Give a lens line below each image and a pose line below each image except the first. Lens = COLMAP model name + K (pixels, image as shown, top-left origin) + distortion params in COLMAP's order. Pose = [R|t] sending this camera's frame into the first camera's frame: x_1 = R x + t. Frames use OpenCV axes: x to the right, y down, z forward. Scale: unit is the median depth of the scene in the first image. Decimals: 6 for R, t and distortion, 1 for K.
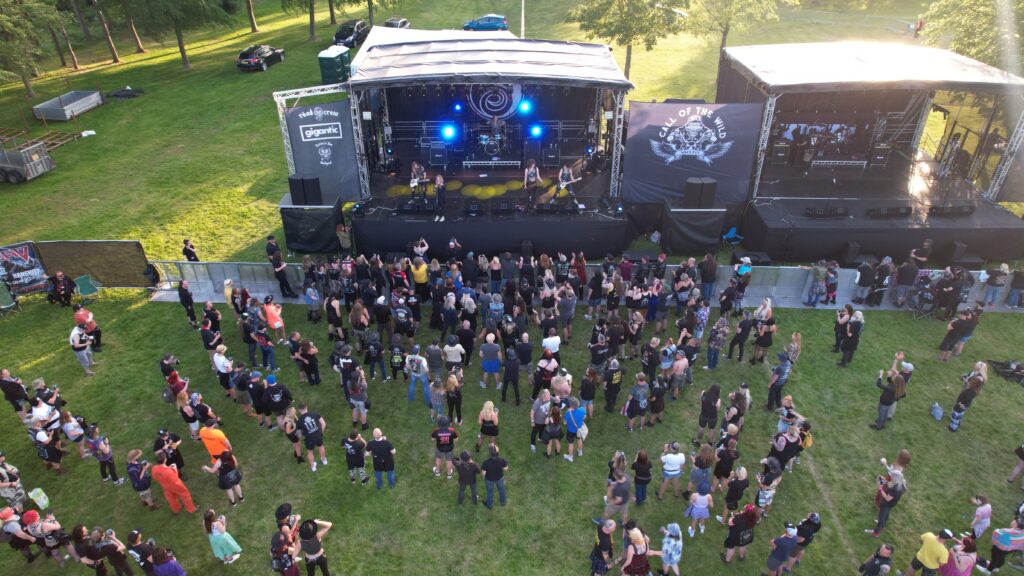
lens RADIAL K [[650.1, 0, 516.1], [0, 650.1, 290.4], [0, 0, 1]] dist [-0.030417, -0.000626]
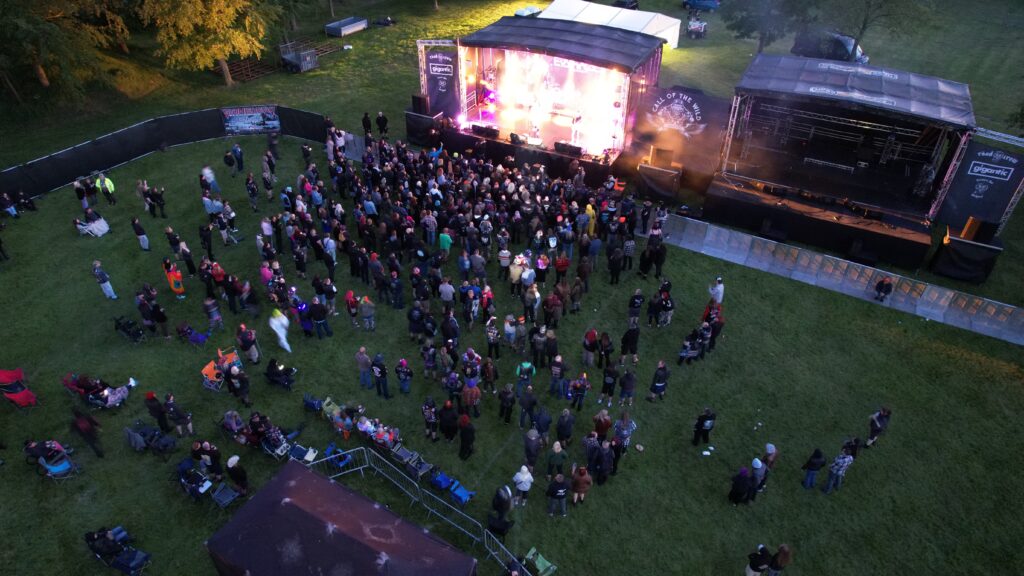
lens RADIAL K [[650.1, 0, 508.7], [0, 650.1, 287.6], [0, 0, 1]] dist [-0.030417, -0.000626]
pose [[0.888975, 0.274814, -0.366333, 0.558412], [-0.250522, 0.961456, 0.113321, 0.042629], [0.383355, -0.008964, 0.923557, -0.384122]]
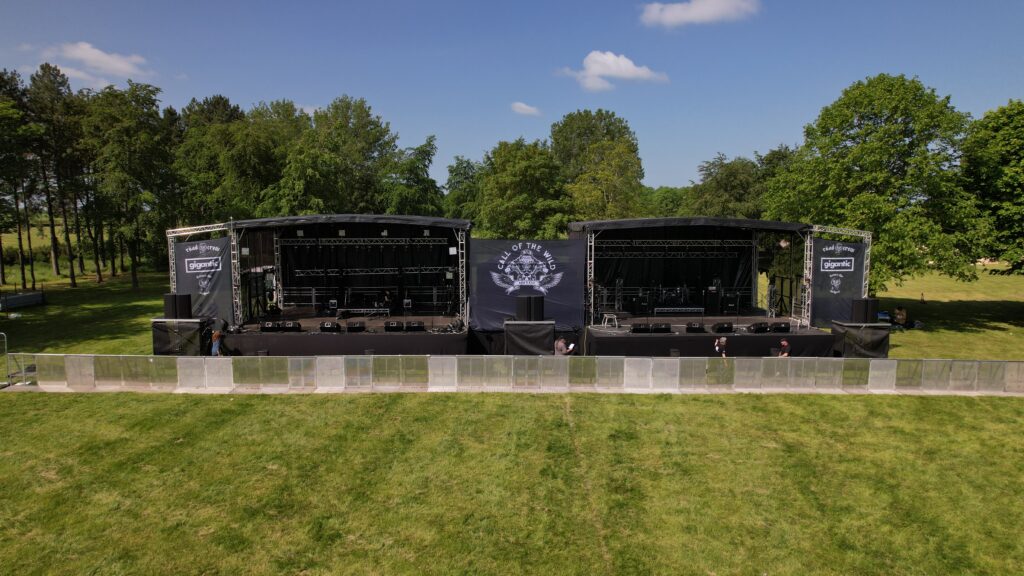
lens RADIAL K [[650.1, 0, 509.8], [0, 650.1, 288.1], [0, 0, 1]] dist [-0.030417, -0.000626]
pose [[0.999447, -0.006035, 0.032704, 0.205153], [0.020153, 0.892173, -0.451244, 0.319464], [-0.026454, 0.451653, 0.891801, -0.019666]]
